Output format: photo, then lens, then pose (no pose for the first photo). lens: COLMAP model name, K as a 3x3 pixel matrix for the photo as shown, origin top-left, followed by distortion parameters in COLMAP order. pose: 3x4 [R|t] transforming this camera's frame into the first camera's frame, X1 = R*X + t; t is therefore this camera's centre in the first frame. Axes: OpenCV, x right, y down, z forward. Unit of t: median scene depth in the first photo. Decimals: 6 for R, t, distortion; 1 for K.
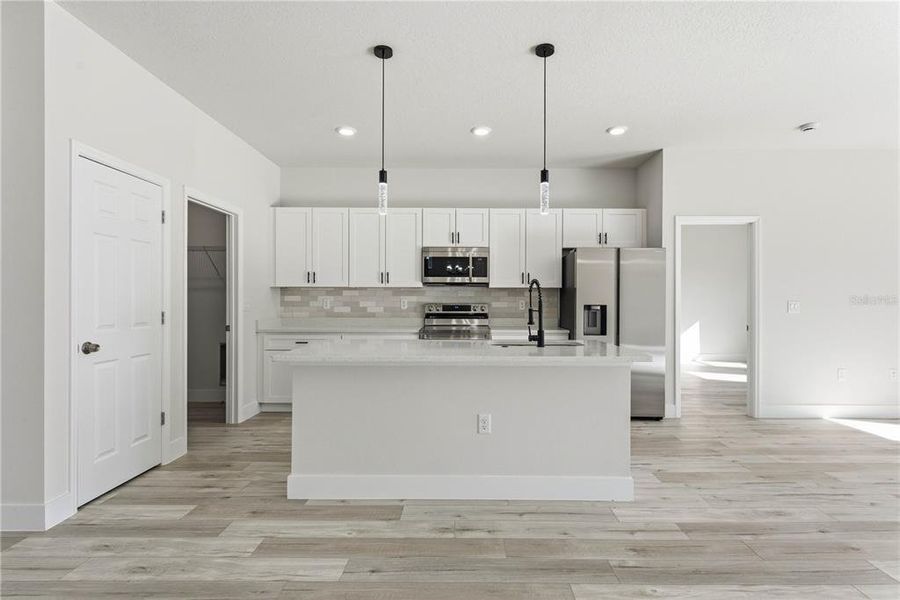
lens RADIAL K [[445.4, 0, 462.6], [0, 445.4, 297.9], [0, 0, 1]] dist [-0.000857, -0.000220]
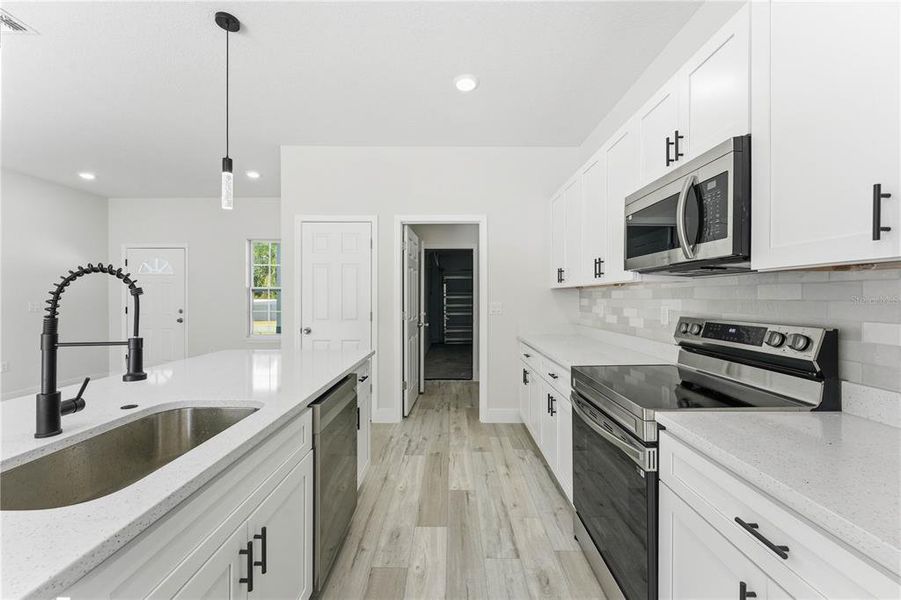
lens RADIAL K [[364.1, 0, 450.4], [0, 364.1, 298.1], [0, 0, 1]] dist [0.003264, 0.000254]
pose [[0.003293, -0.000320, -0.999995, 0.301908], [0.002775, 0.999996, -0.000311, -0.006751], [0.999991, -0.002774, 0.003293, 0.812203]]
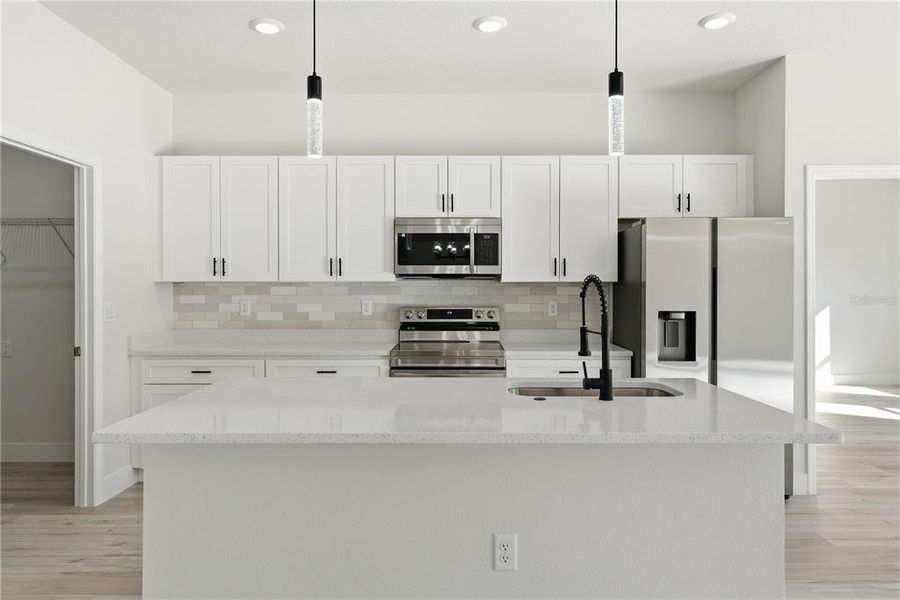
lens RADIAL K [[598.5, 0, 449.2], [0, 598.5, 285.8], [0, 0, 1]] dist [0.002699, -0.000502]
pose [[0.999934, -0.003302, -0.011005, -0.004923], [0.003302, 0.999995, -0.000061, -0.018075], [0.011005, 0.000025, 0.999939, 0.157774]]
